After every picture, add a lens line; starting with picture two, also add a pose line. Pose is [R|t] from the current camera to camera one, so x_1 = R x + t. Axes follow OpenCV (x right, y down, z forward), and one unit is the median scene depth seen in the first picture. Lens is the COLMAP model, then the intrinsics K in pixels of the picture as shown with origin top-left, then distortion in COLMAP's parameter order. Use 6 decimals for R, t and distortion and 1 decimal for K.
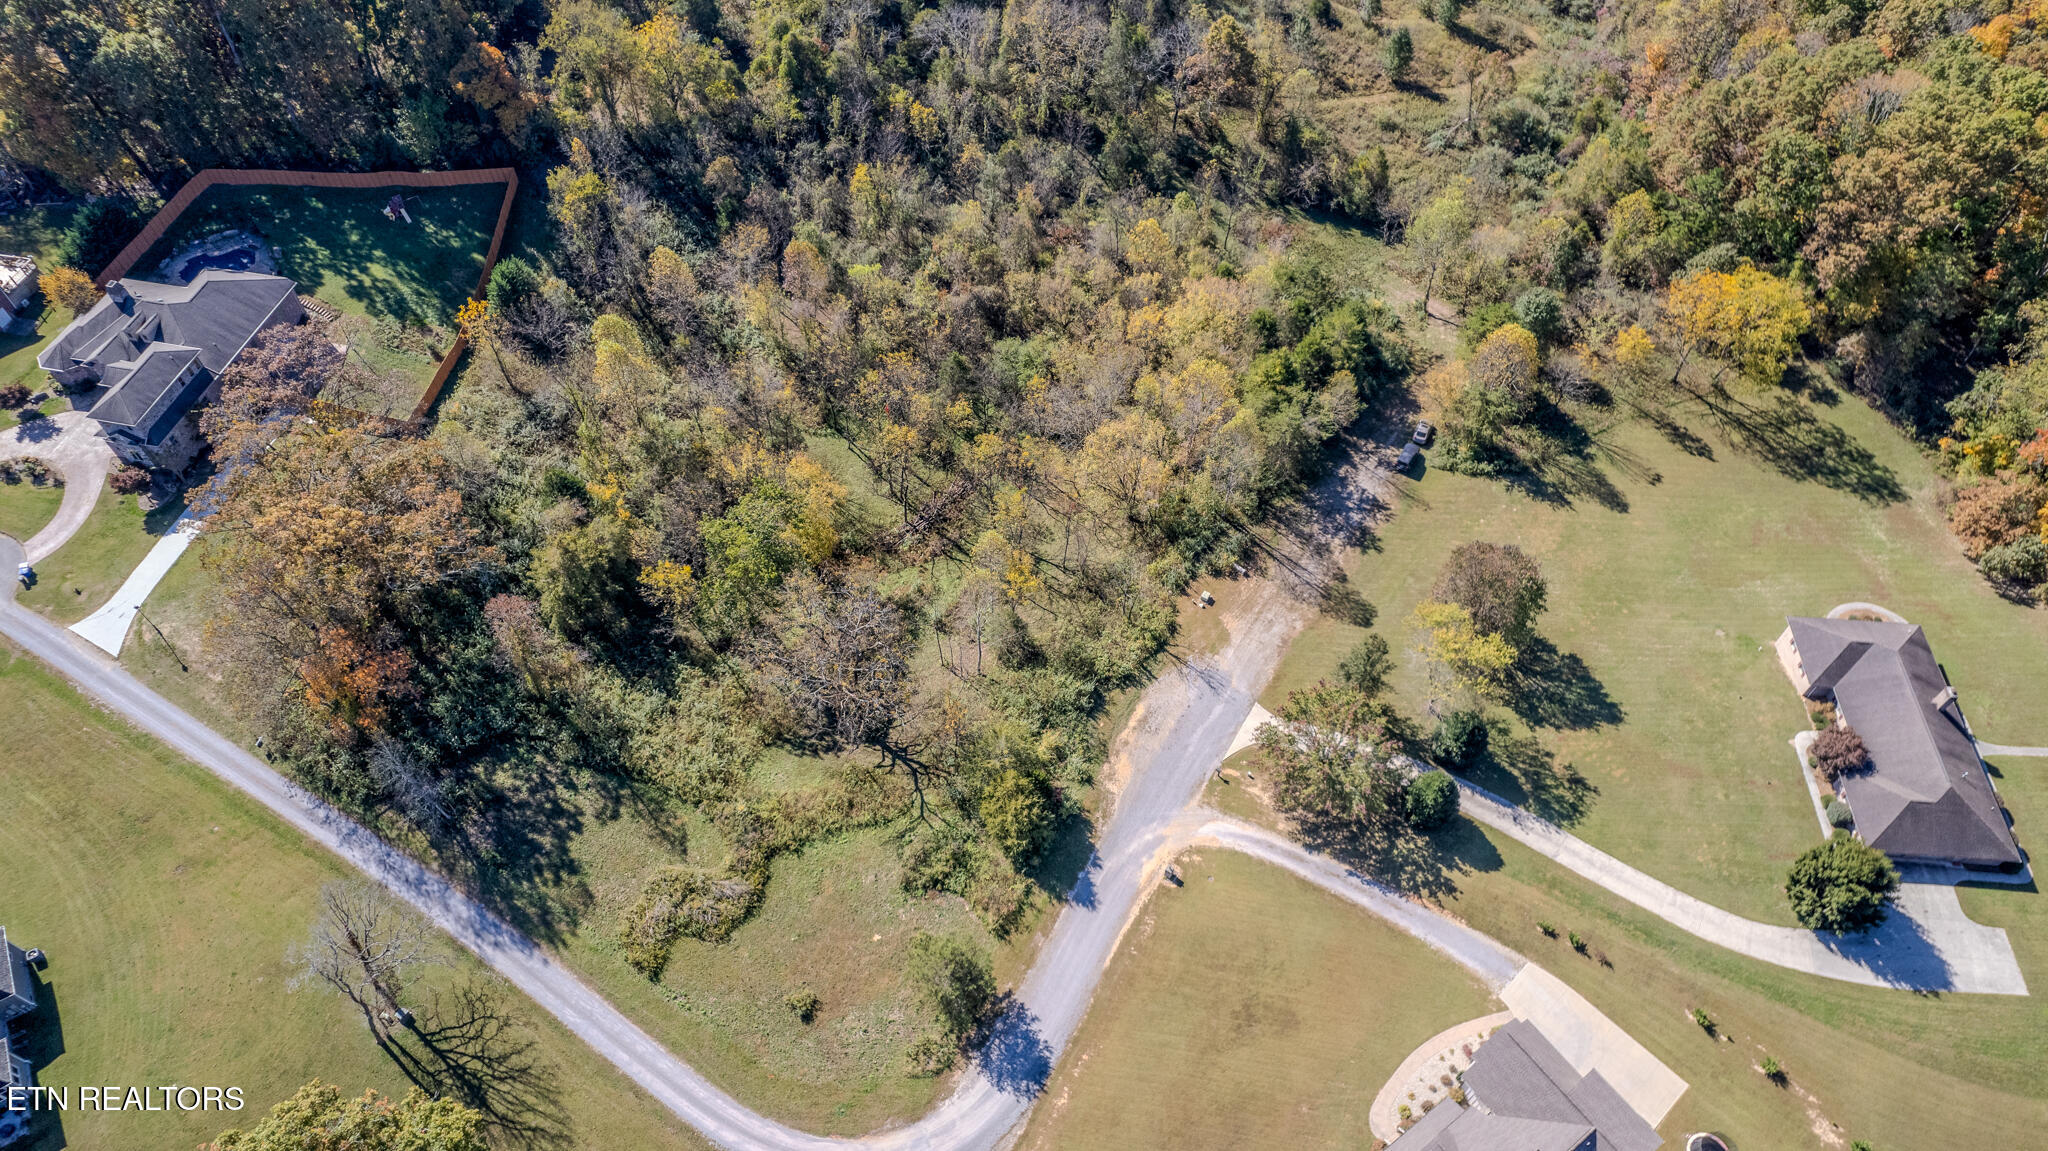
lens RADIAL K [[1313.1, 0, 1020.8], [0, 1313.1, 574.3], [0, 0, 1]] dist [-0.080418, 0.074838]
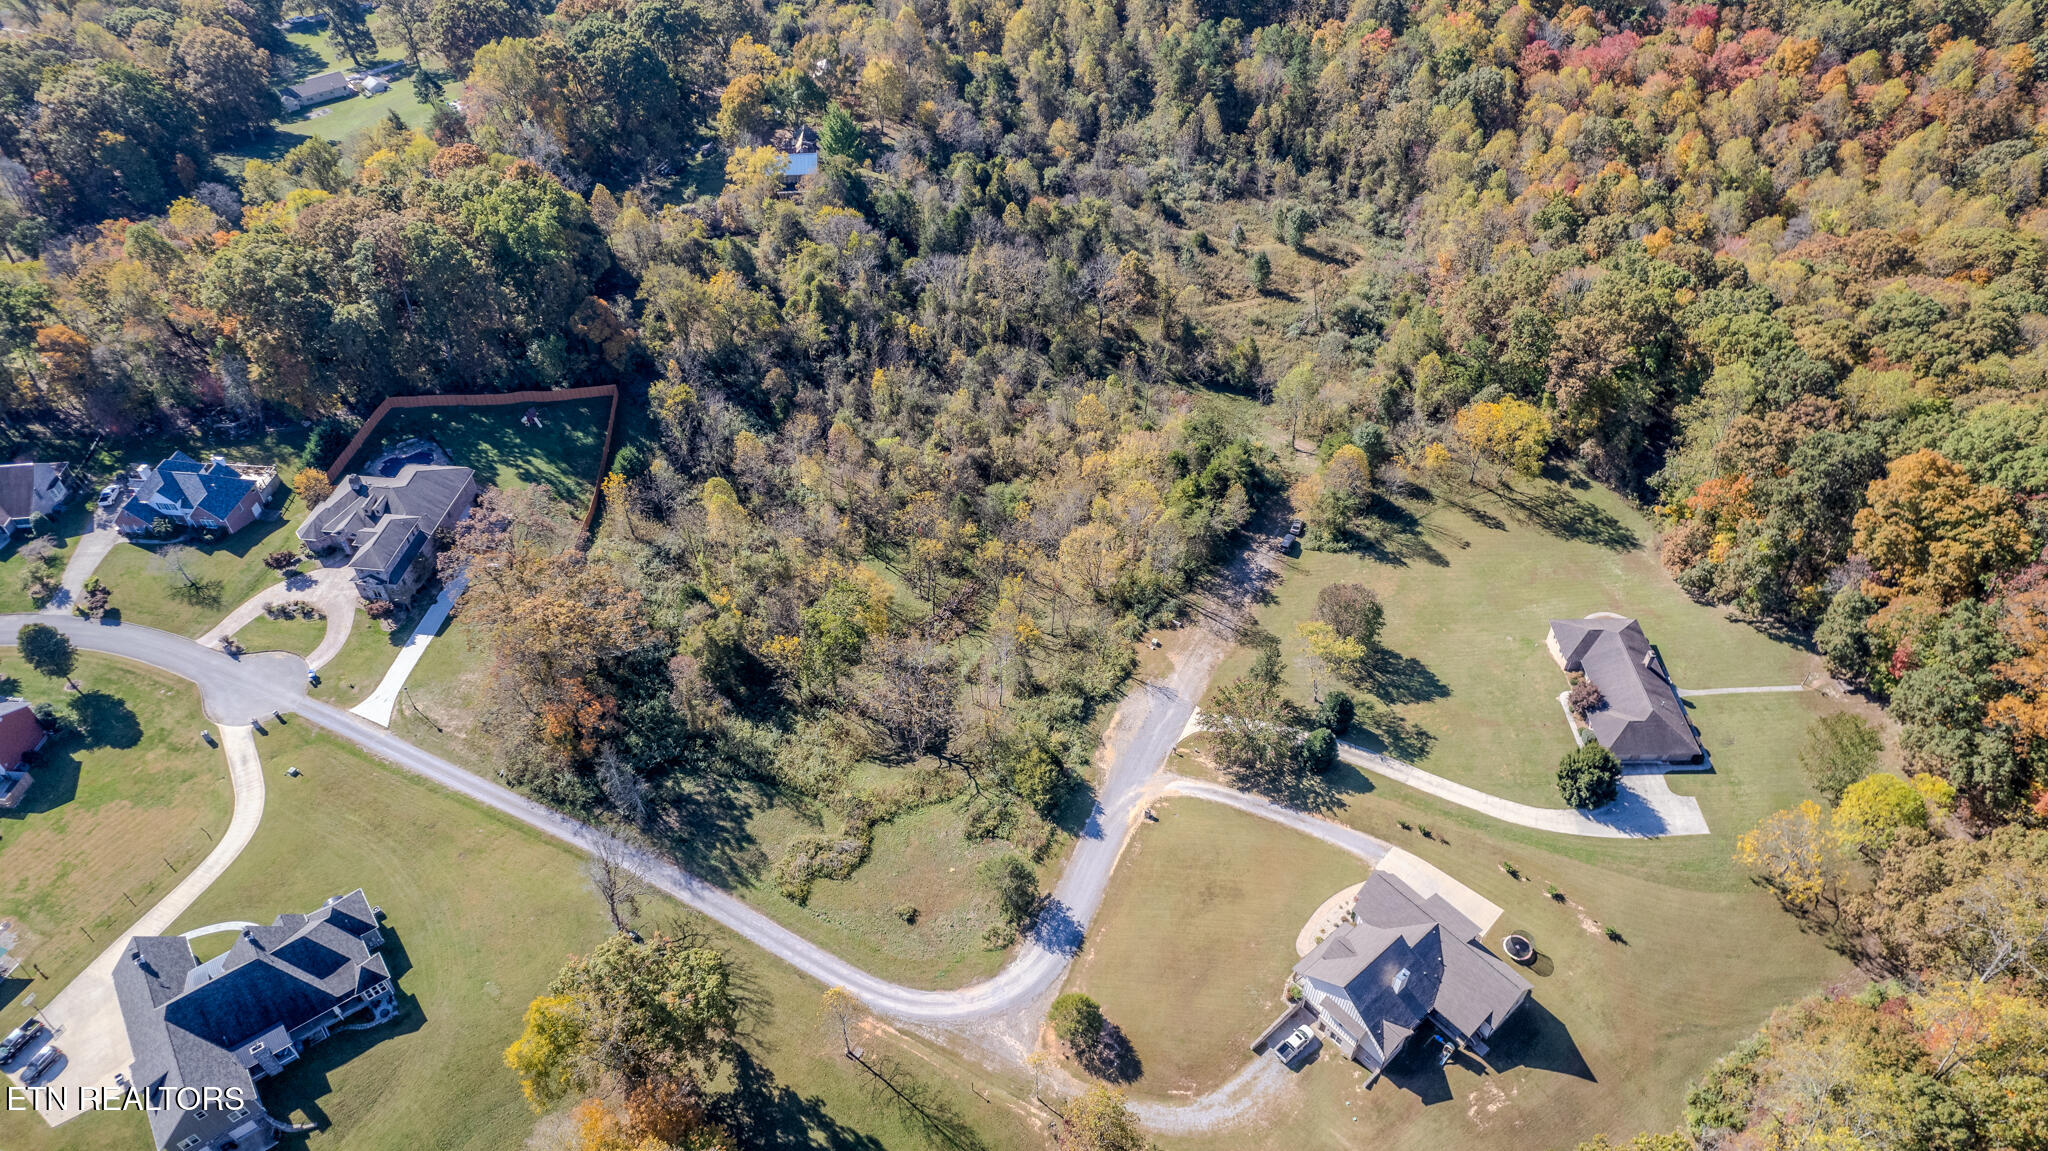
lens RADIAL K [[1313.1, 0, 1021.3], [0, 1313.1, 562.6], [0, 0, 1]] dist [-0.080418, 0.074838]
pose [[0.996385, -0.063808, 0.056093, -0.083802], [0.072447, 0.983007, -0.168670, 0.173523], [-0.044377, 0.172124, 0.984075, -0.439726]]
